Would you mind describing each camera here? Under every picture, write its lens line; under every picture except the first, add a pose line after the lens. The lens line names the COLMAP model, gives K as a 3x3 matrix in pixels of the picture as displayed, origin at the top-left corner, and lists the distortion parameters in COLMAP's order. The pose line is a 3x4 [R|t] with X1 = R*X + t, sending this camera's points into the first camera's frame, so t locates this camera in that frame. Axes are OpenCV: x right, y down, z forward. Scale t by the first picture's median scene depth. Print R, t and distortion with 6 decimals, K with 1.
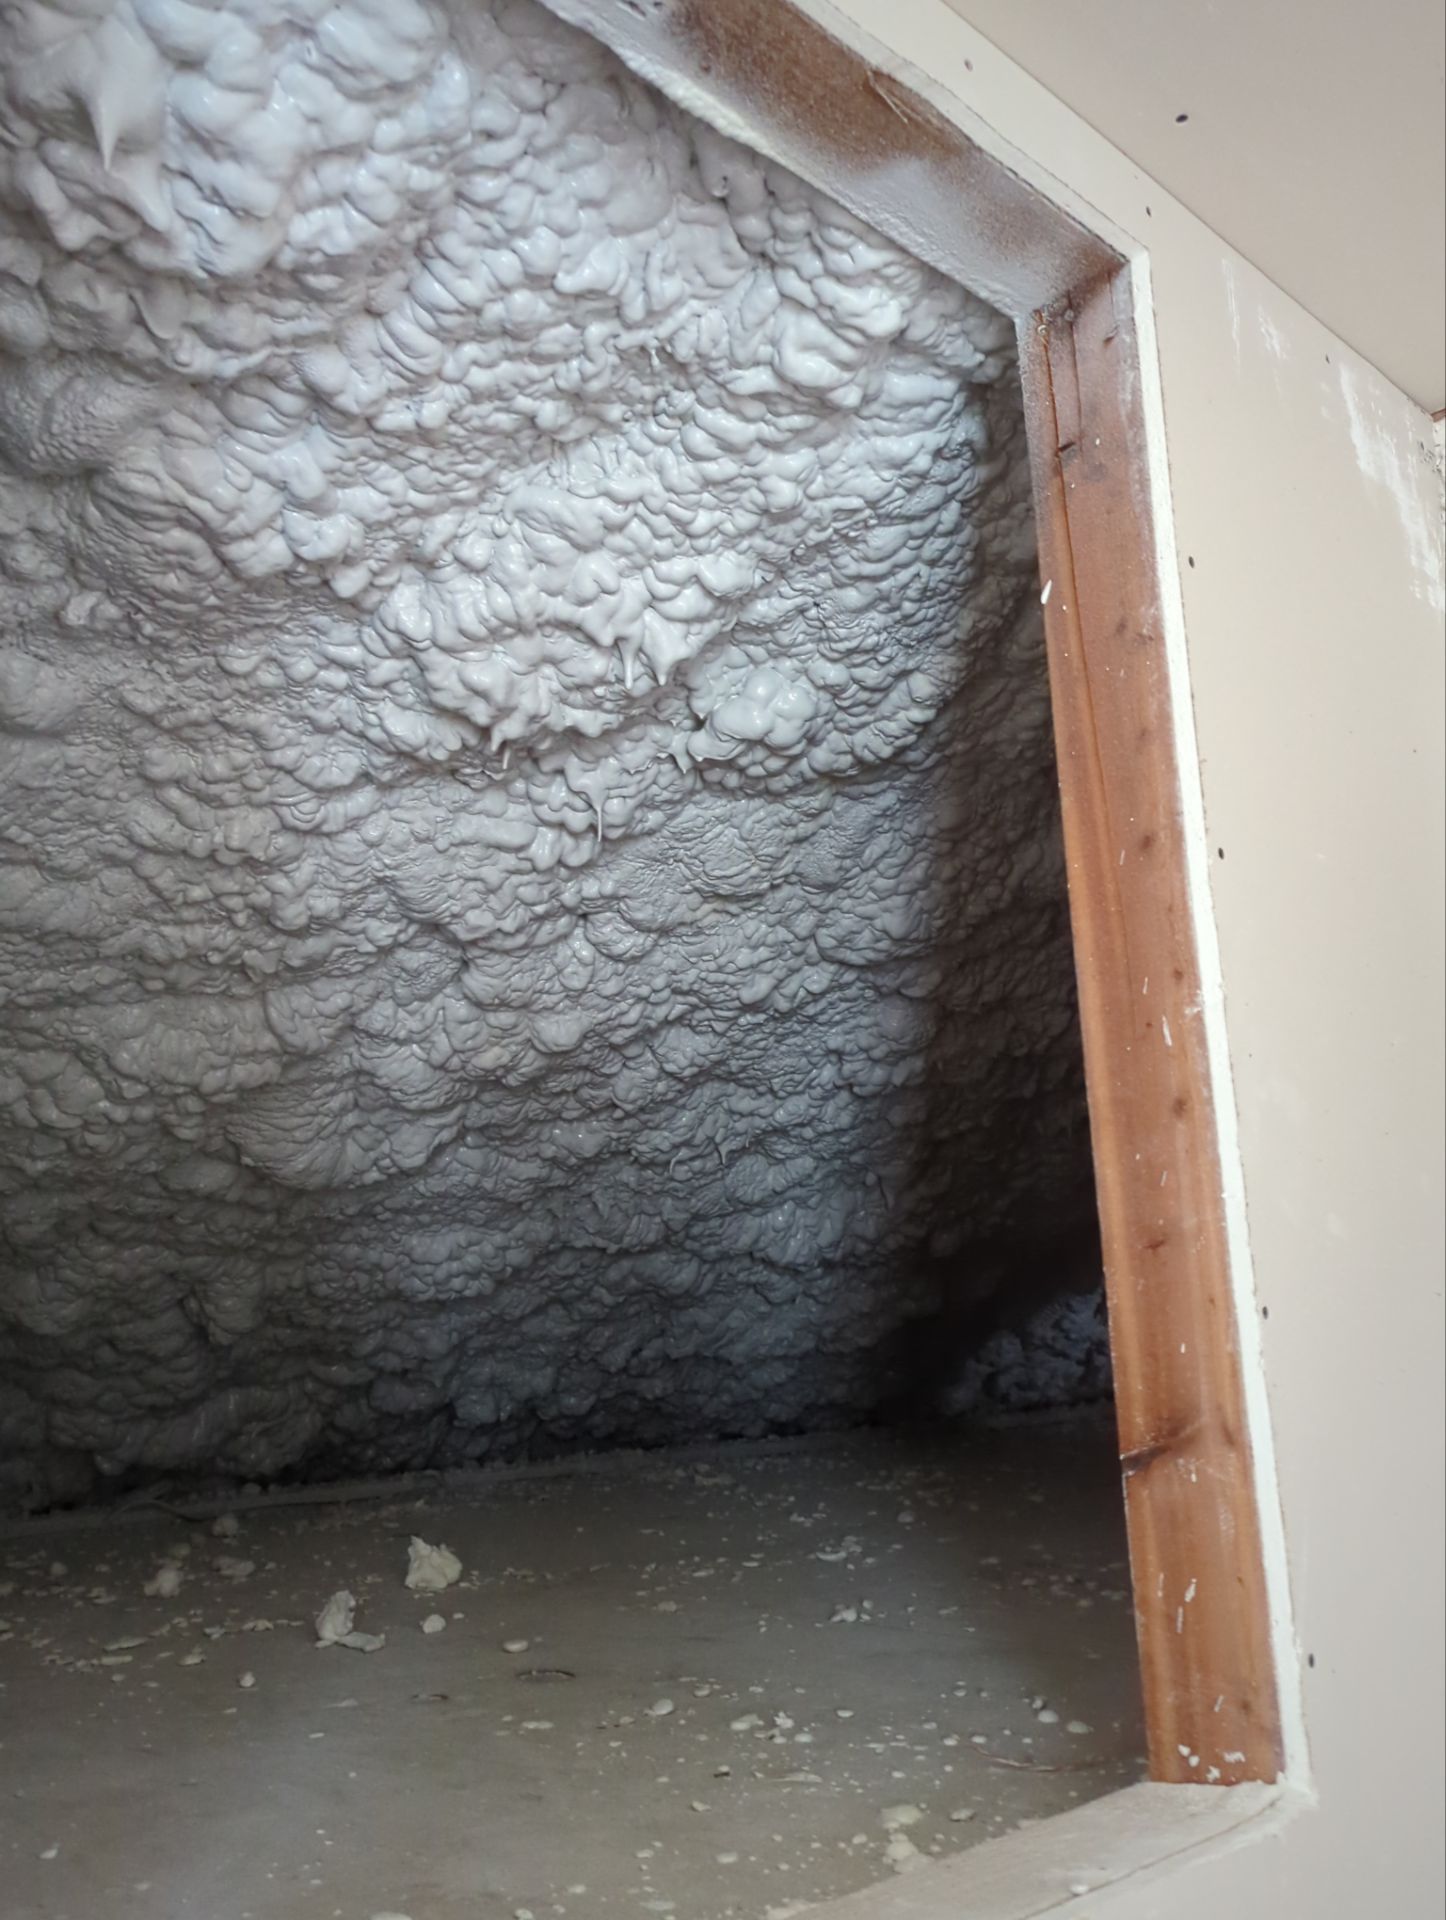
lens RADIAL K [[1567.1, 0, 738.2], [0, 1567.1, 954.8], [0, 0, 1]] dist [0.071811, -0.071030]
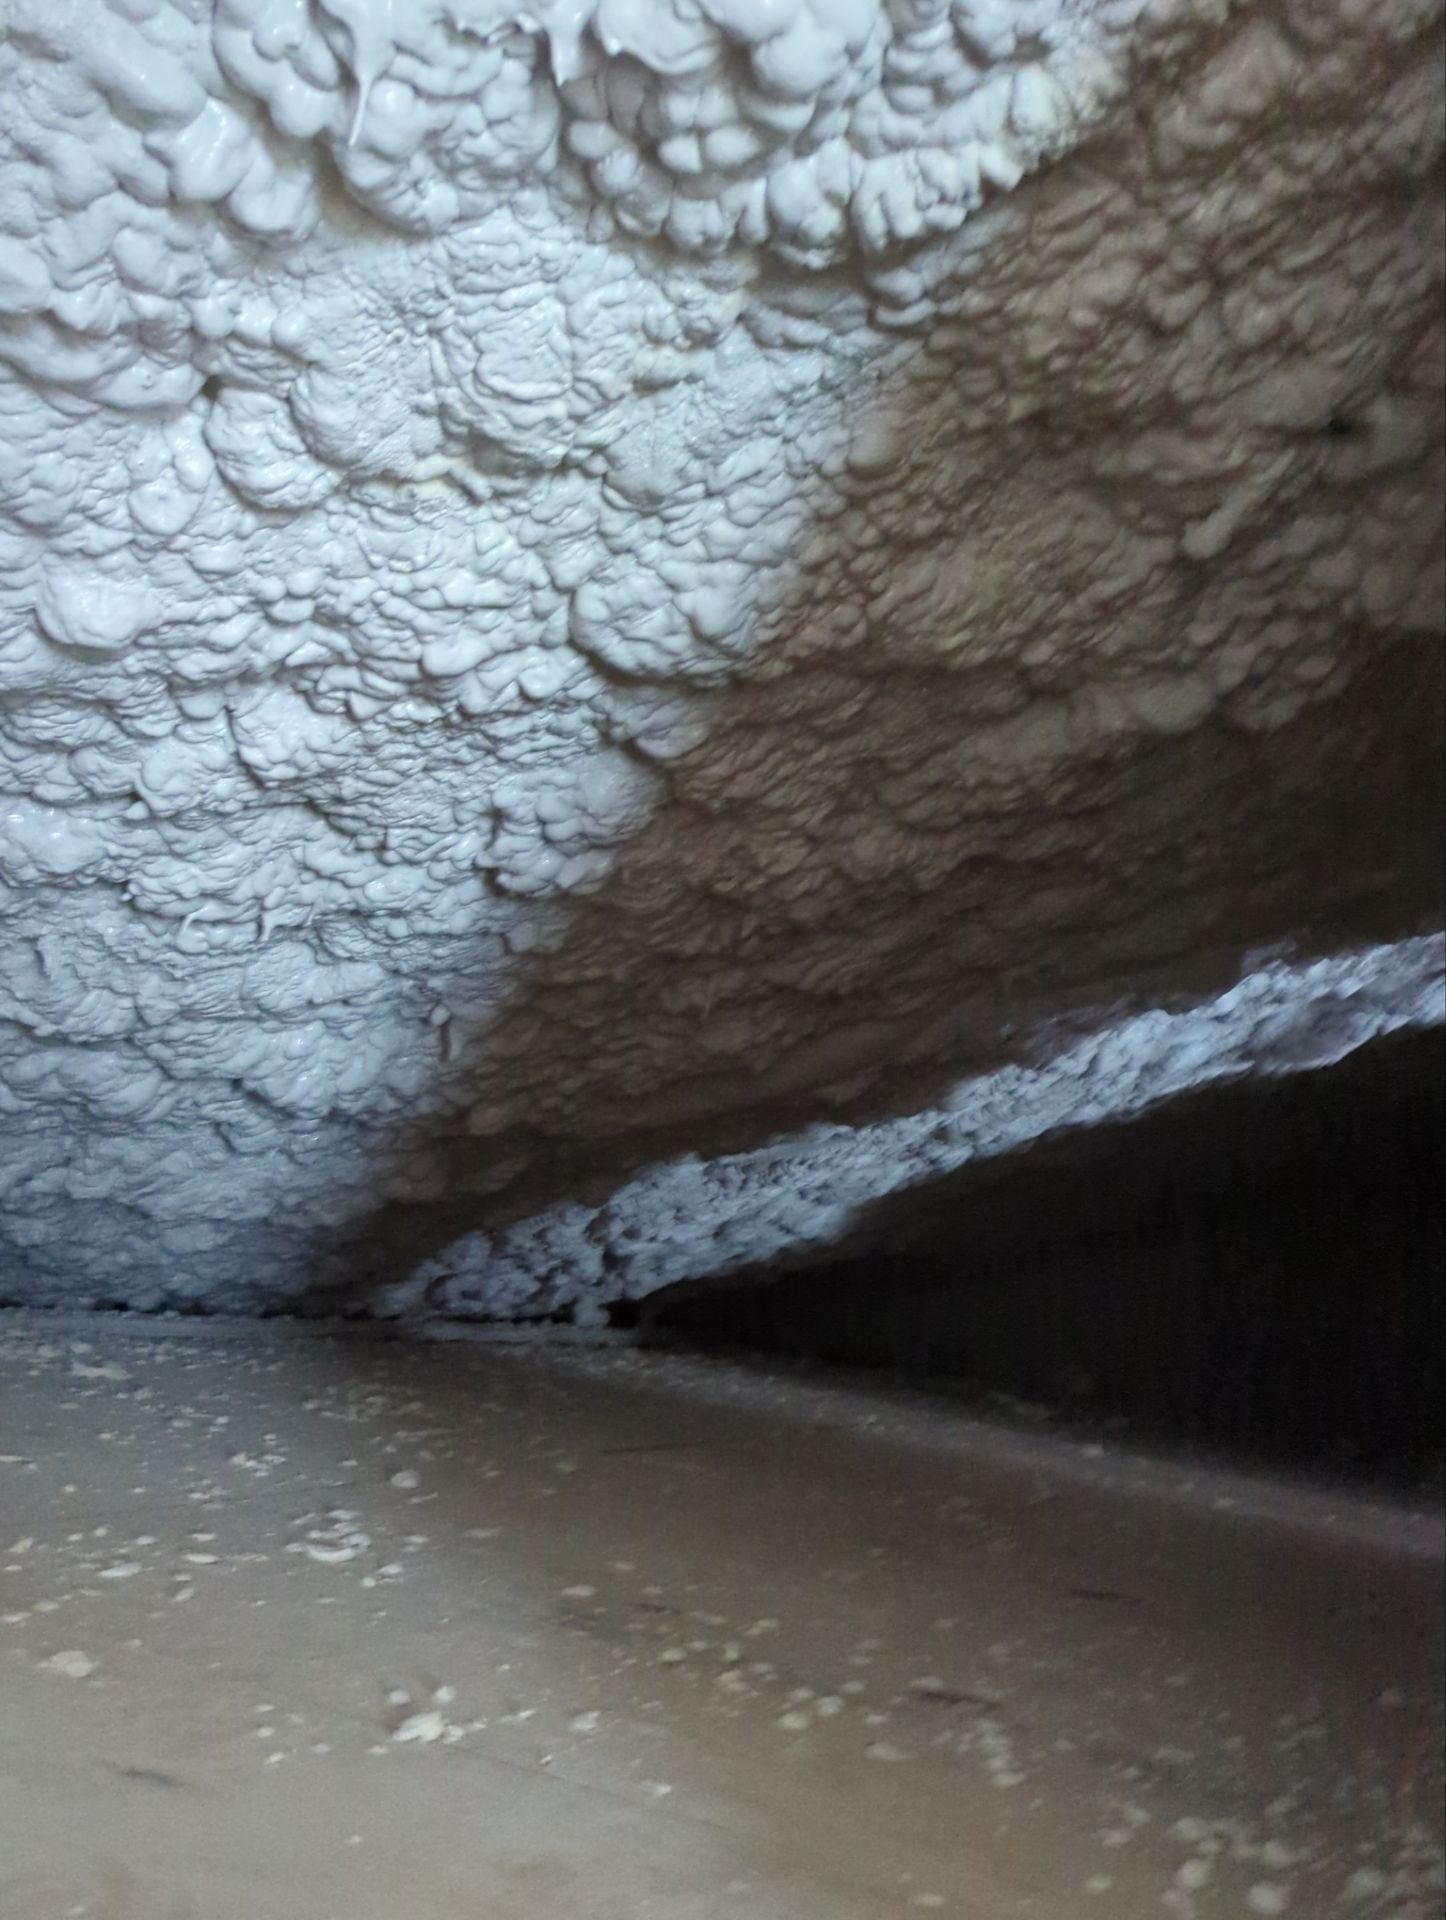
lens RADIAL K [[1567.1, 0, 736.7], [0, 1567.1, 957.4], [0, 0, 1]] dist [0.071811, -0.071030]
pose [[0.909536, 0.234629, 0.343066, -0.068627], [-0.256639, 0.966310, 0.019524, 0.093380], [-0.326927, -0.105802, 0.939109, 0.374237]]
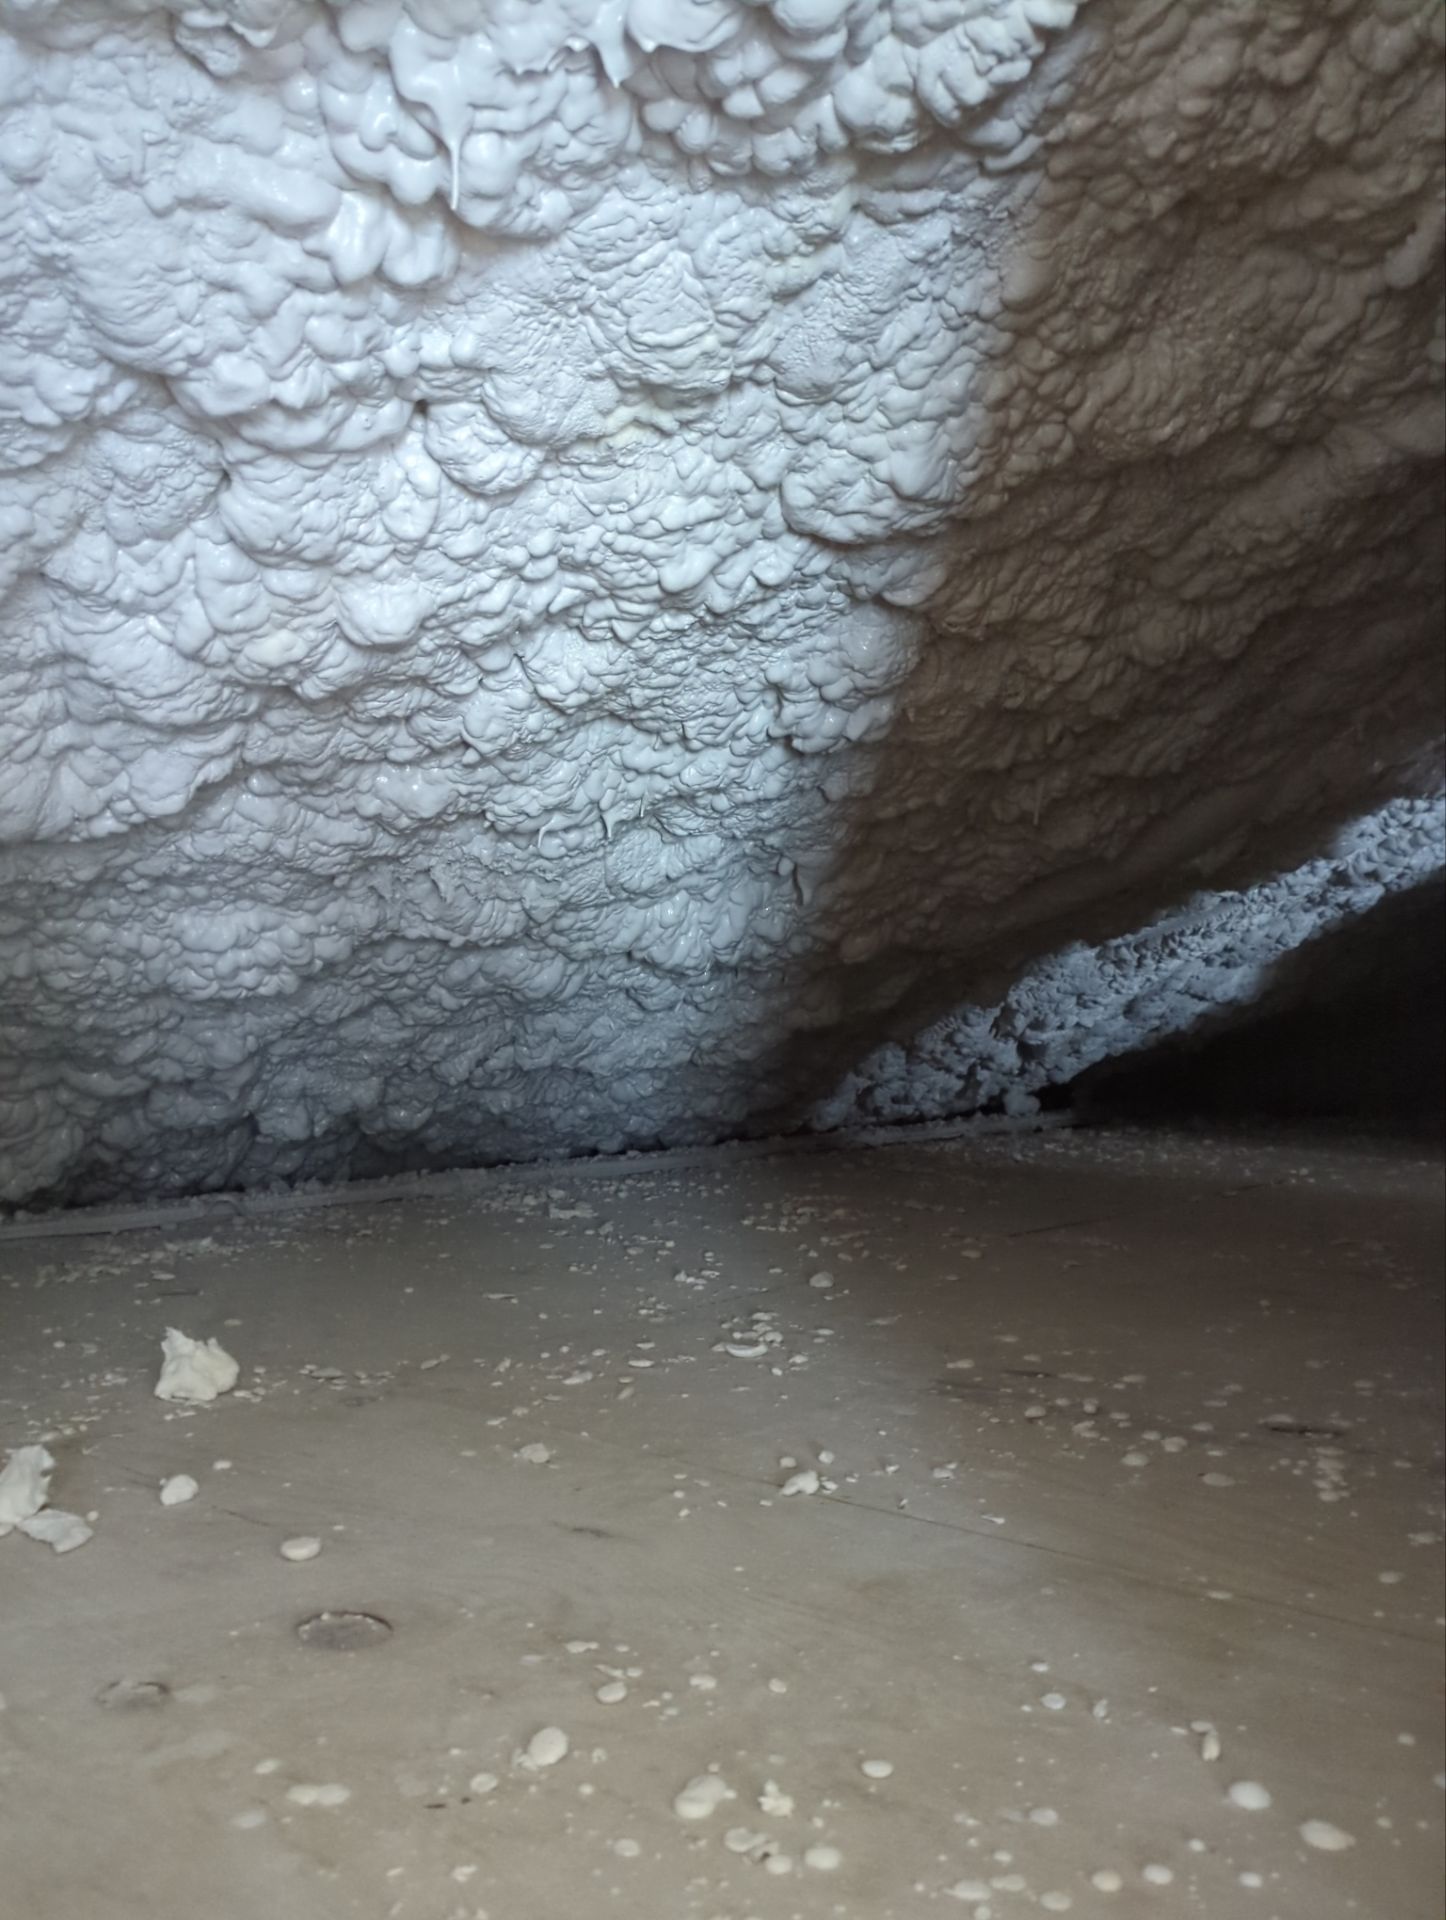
lens RADIAL K [[1567.1, 0, 731.5], [0, 1567.1, 960.9], [0, 0, 1]] dist [0.071811, -0.071030]
pose [[0.994408, 0.034132, 0.099941, -0.029881], [-0.052833, 0.980181, 0.190930, 0.055448], [-0.091443, -0.195143, 0.976503, 0.307186]]
